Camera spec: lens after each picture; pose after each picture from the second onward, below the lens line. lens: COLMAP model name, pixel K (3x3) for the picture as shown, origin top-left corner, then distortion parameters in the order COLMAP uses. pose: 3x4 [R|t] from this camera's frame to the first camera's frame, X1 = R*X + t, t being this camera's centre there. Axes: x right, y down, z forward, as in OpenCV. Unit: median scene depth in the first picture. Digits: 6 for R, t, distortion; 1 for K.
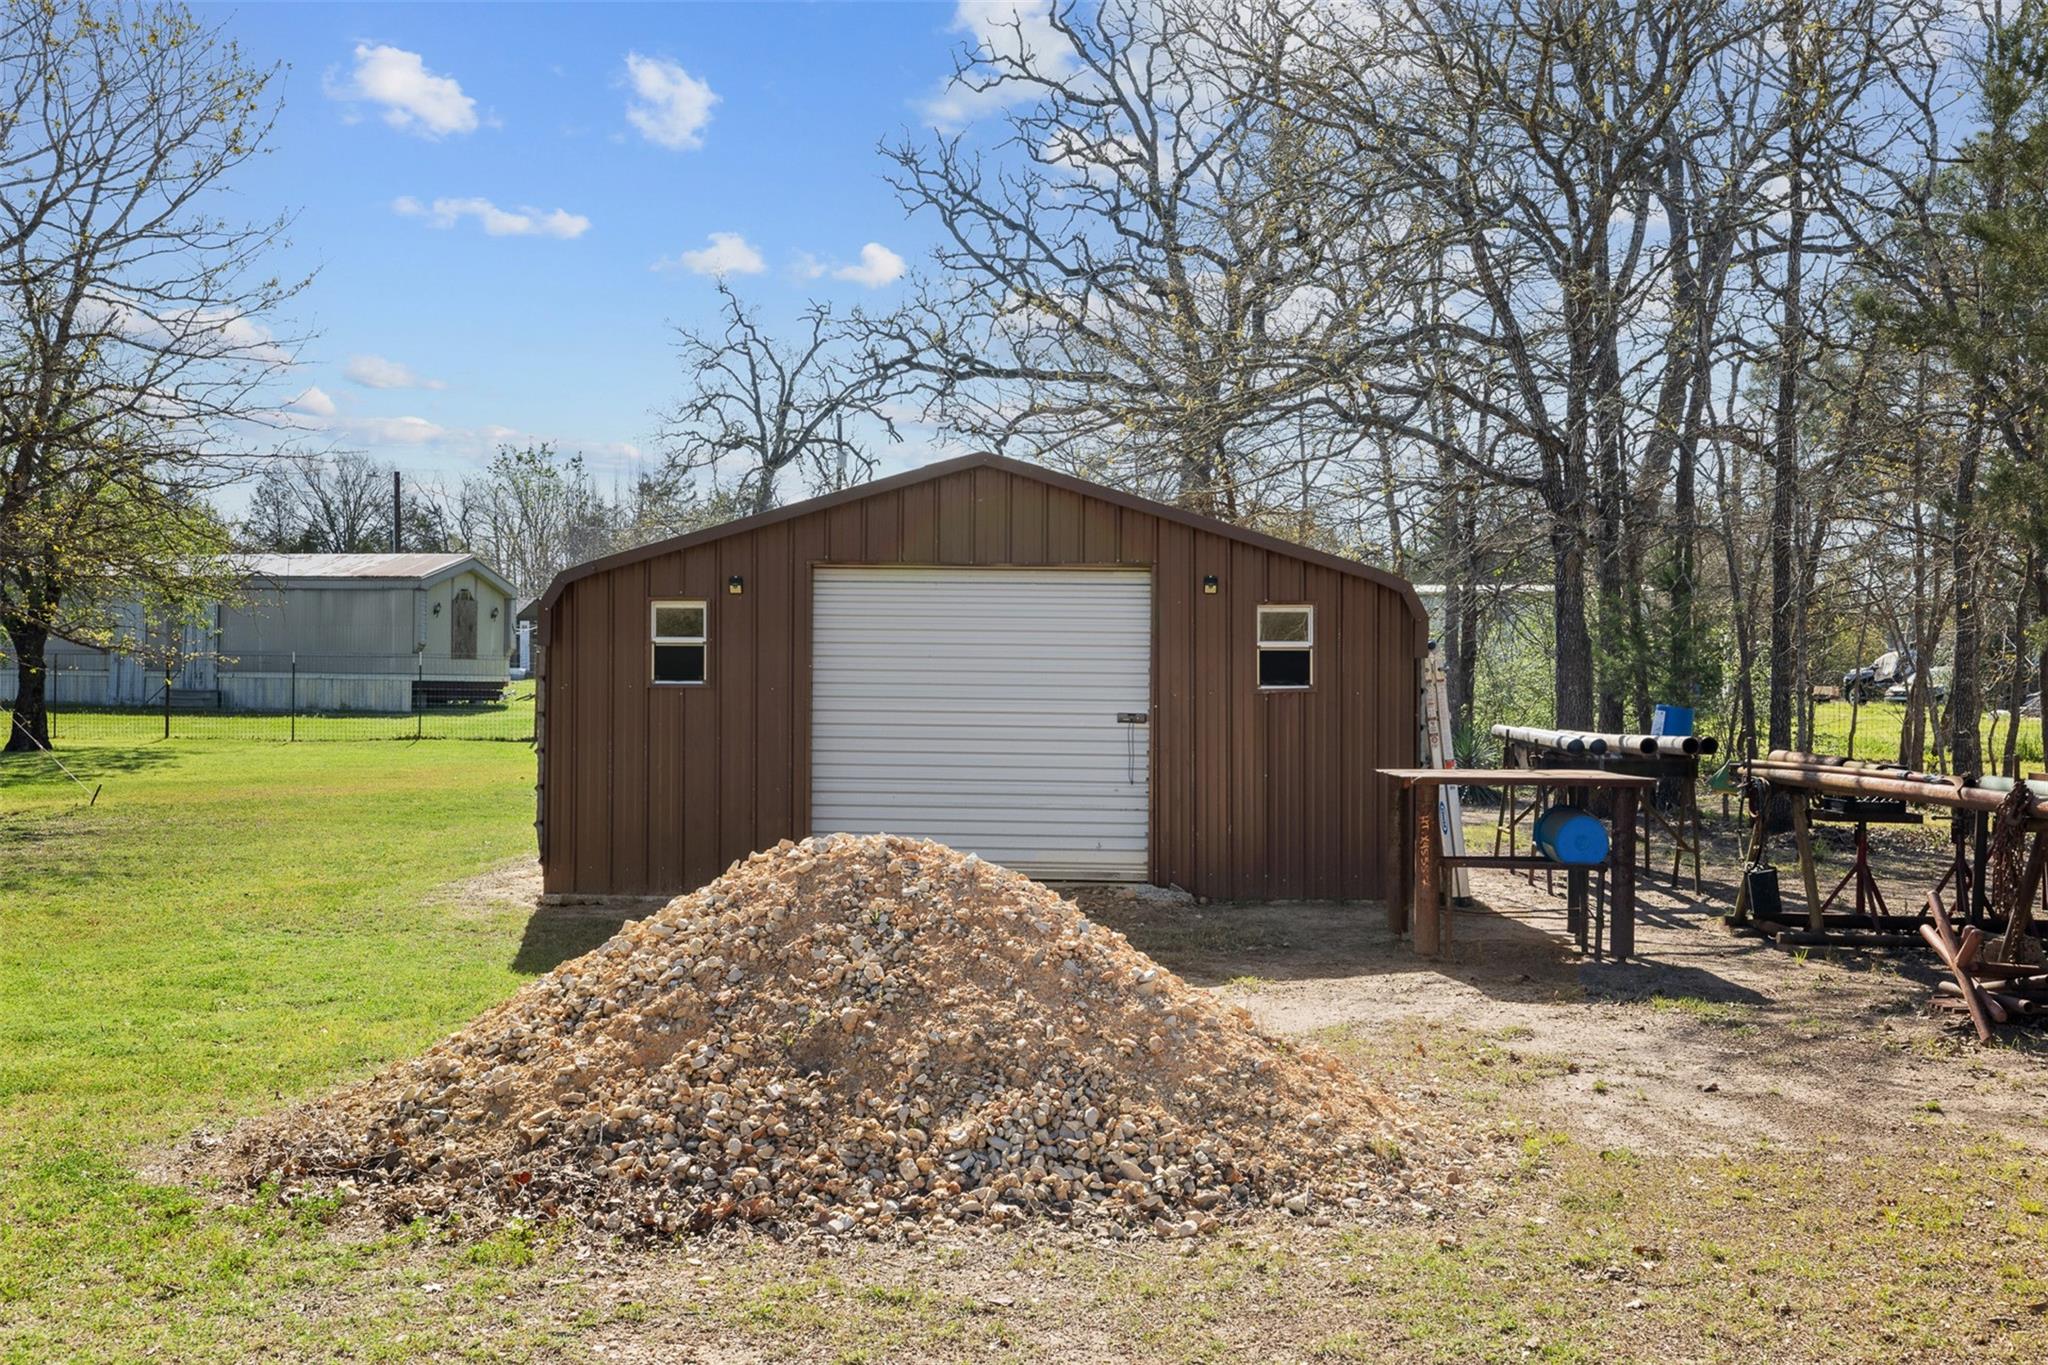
lens RADIAL K [[2043.5, 0, 1024.0], [0, 2043.5, 682.5], [0, 0, 1]] dist [-0.001818, -0.000283]
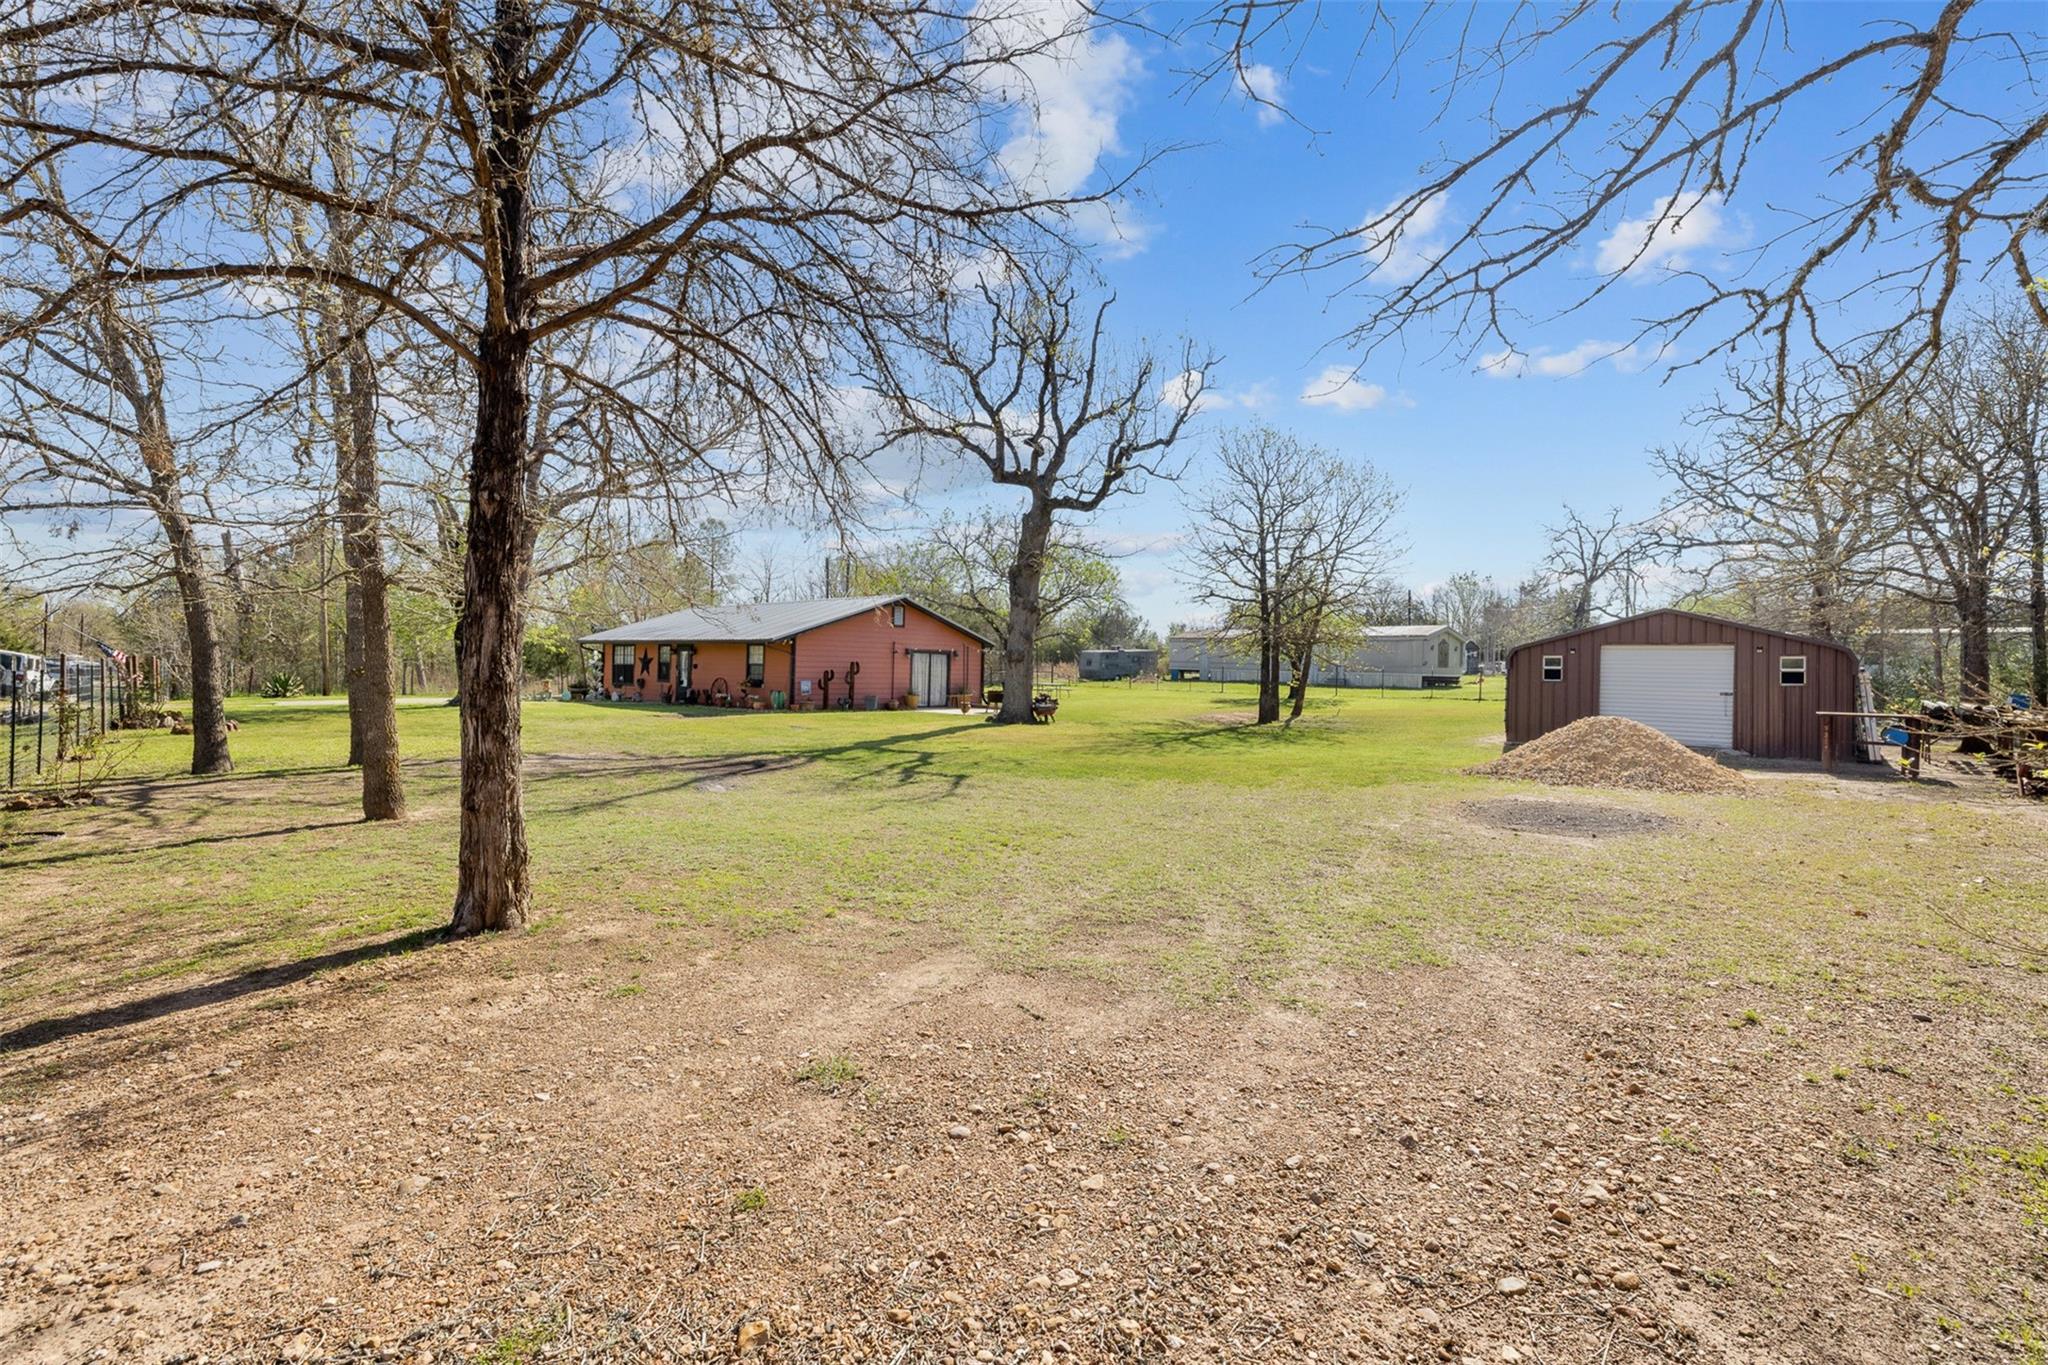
lens RADIAL K [[869.8, 0, 1025.5], [0, 869.8, 656.0], [0, 0, 1]] dist [0.002361, -0.000025]
pose [[0.764742, -0.006617, -0.644303, 0.032701], [-0.007440, 0.999790, -0.019099, -0.002136], [0.644294, 0.019400, 0.764532, -0.235693]]
